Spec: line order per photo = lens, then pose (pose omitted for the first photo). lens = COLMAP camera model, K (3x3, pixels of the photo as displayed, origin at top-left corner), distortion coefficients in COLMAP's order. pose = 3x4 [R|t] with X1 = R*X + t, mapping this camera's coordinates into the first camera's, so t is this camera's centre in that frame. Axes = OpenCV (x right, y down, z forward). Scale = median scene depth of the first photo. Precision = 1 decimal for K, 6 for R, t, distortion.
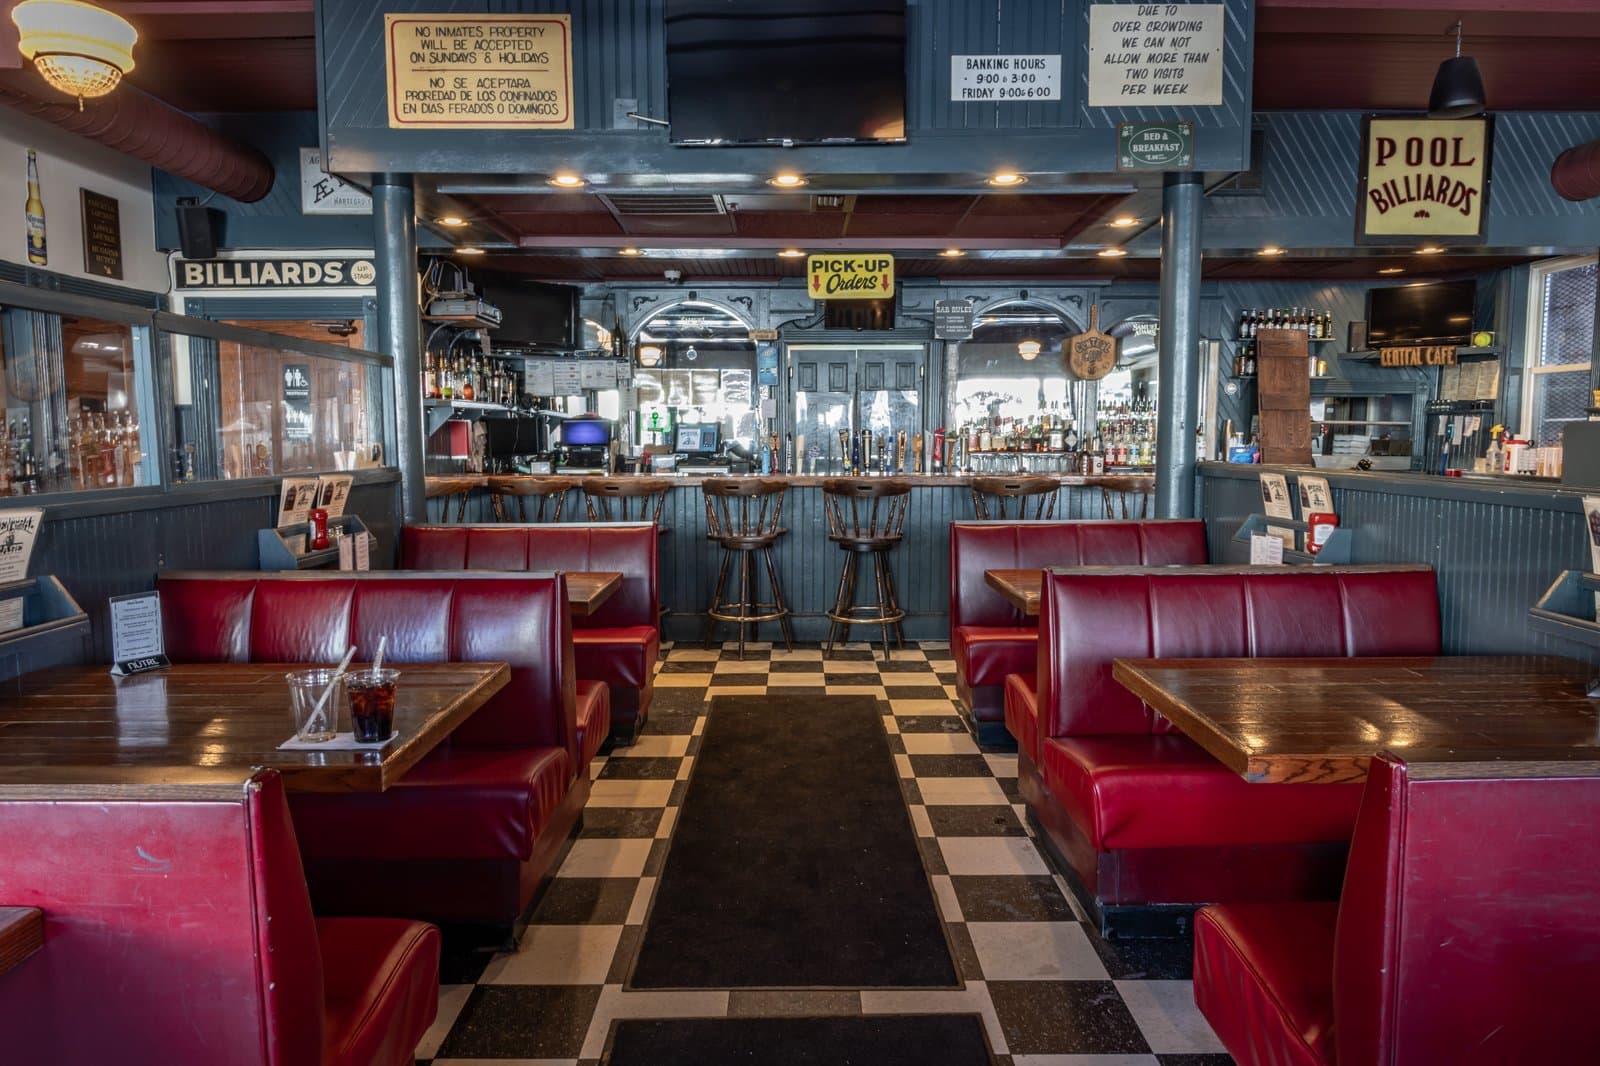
lens RADIAL K [[1074.5, 0, 805.1], [0, 1074.5, 531.6], [0, 0, 1]] dist [0.004042, -0.001215]
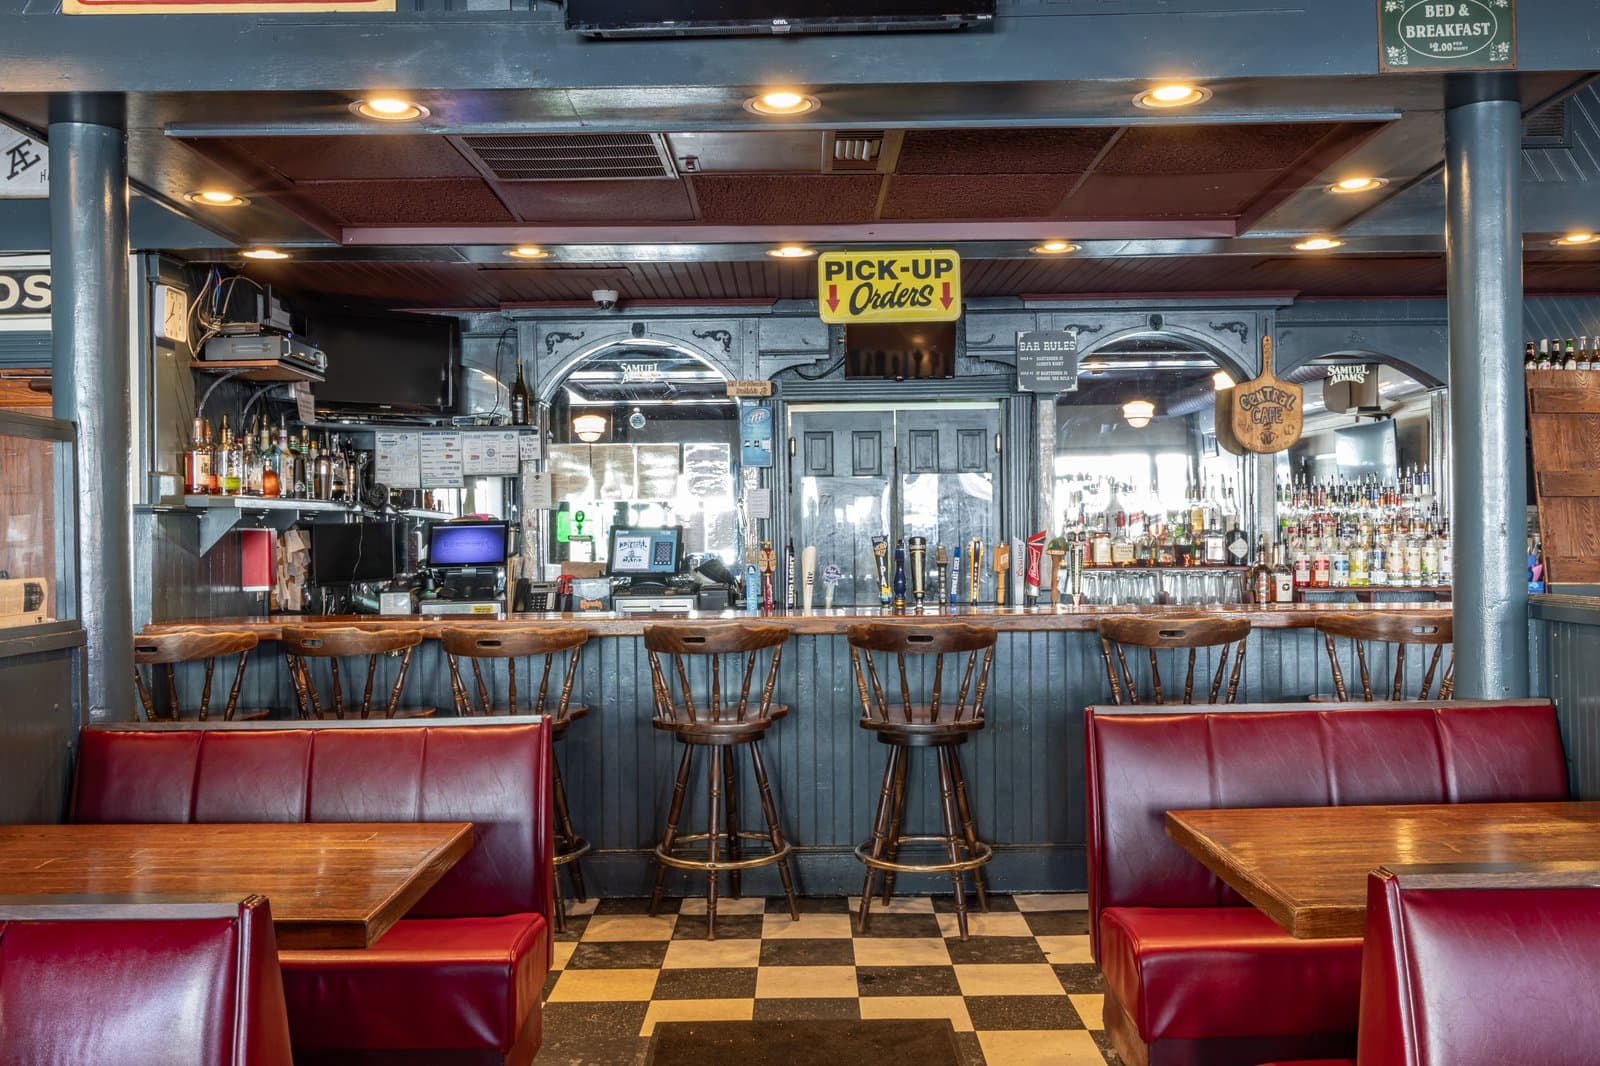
lens RADIAL K [[1445.7, 0, 799.1], [0, 1445.7, 530.4], [0, 0, 1]] dist [-0.011027, -0.006543]
pose [[0.999878, -0.011467, -0.010601, -0.001276], [0.010437, 0.995649, -0.092601, -0.025173], [0.011617, 0.092479, 0.995647, 0.198087]]
